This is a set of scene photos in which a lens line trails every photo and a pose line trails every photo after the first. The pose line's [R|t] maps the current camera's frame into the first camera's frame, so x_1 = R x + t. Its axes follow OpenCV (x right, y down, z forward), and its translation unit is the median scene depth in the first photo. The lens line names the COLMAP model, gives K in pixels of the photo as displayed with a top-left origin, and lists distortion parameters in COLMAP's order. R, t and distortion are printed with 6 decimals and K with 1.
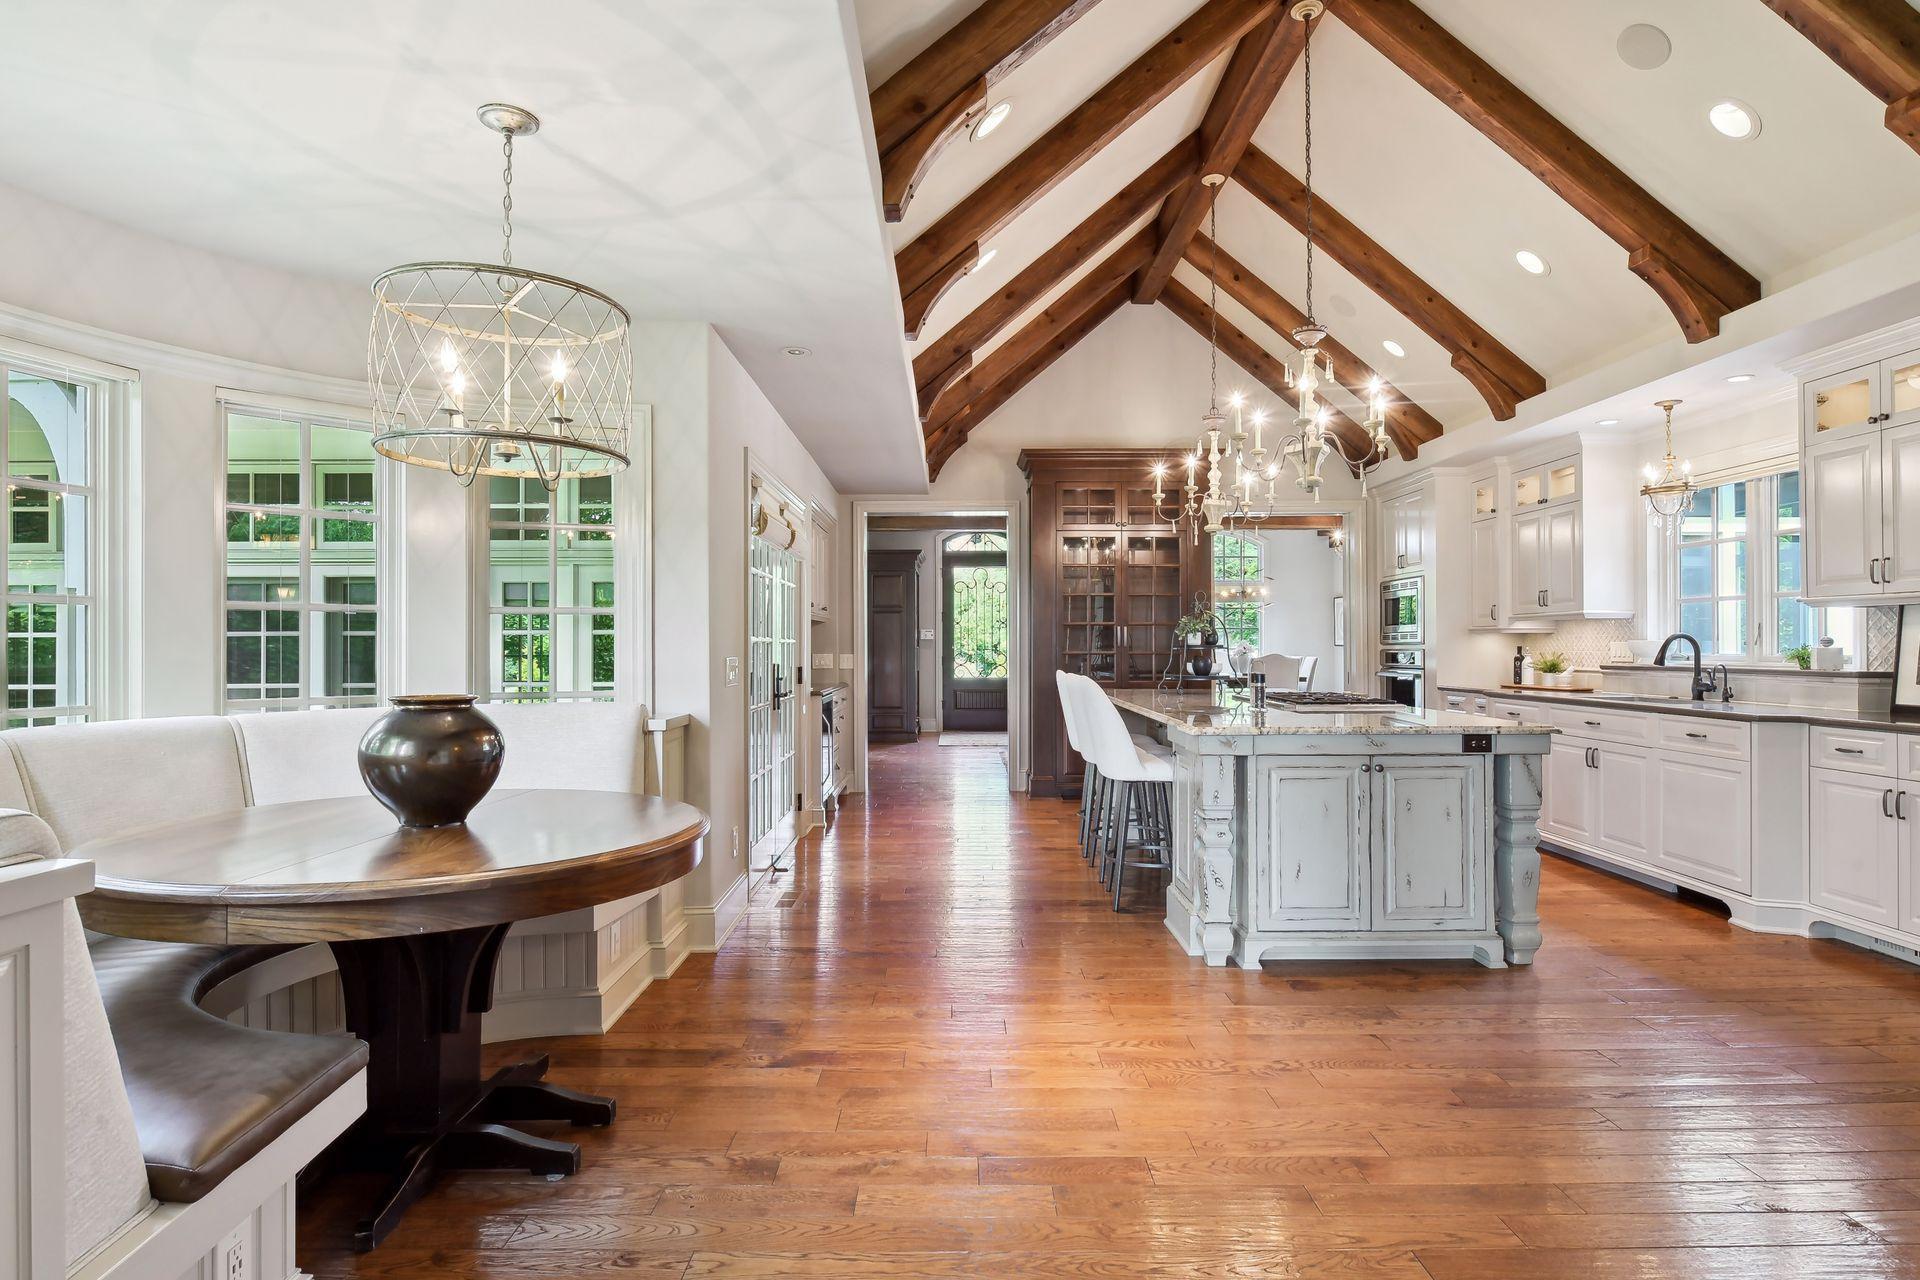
lens RADIAL K [[1290.1, 0, 962.6], [0, 1290.1, 641.6], [0, 0, 1]] dist [0.002478, 0.002587]
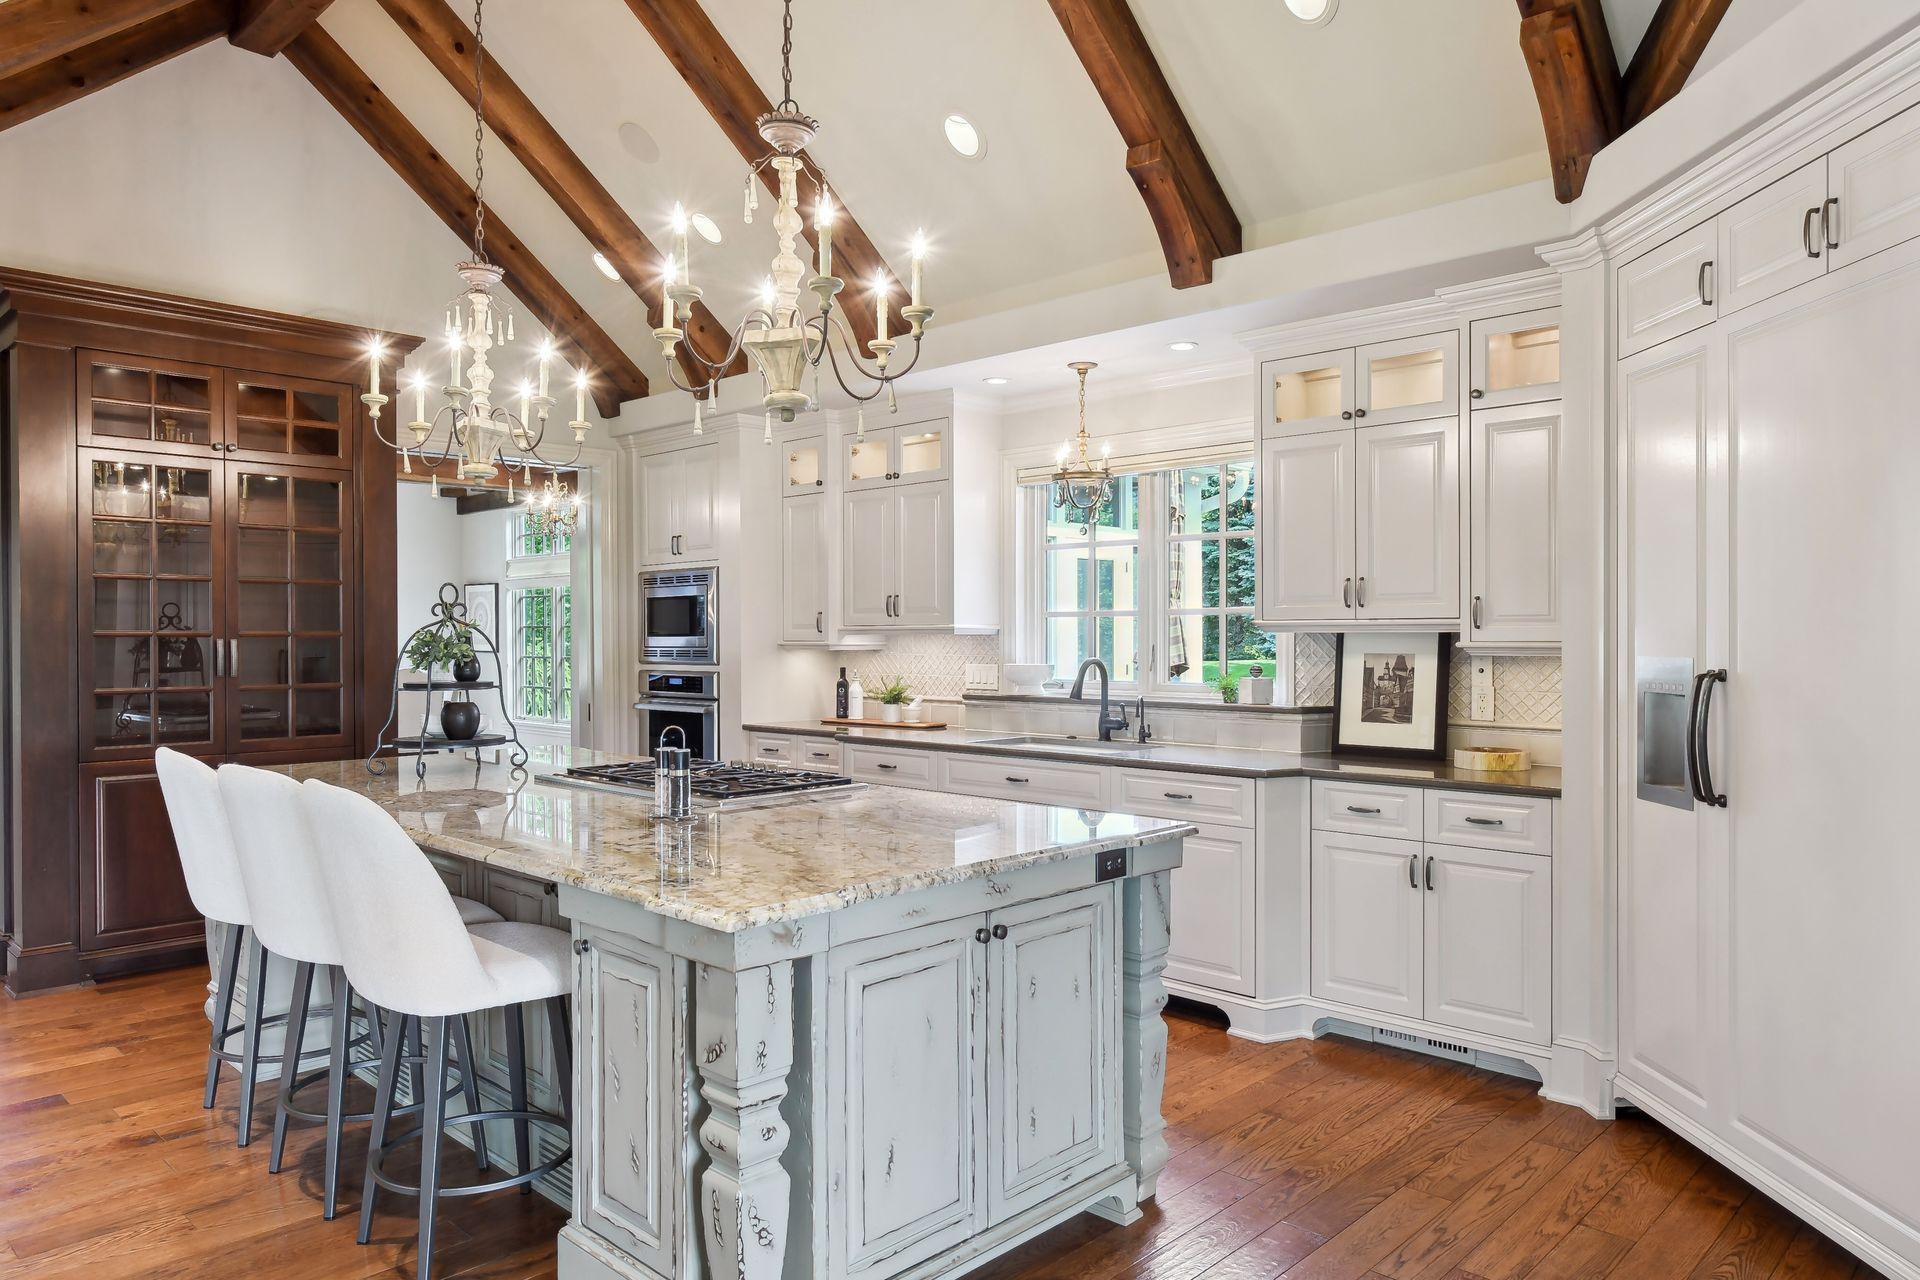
lens RADIAL K [[1290.1, 0, 1004.3], [0, 1290.1, 644.1], [0, 0, 1]] dist [0.002478, 0.002587]
pose [[0.676450, -0.005133, 0.736471, -0.068766], [-0.010493, 0.999807, 0.016606, -0.028565], [-0.736414, -0.018961, 0.676265, 0.521477]]
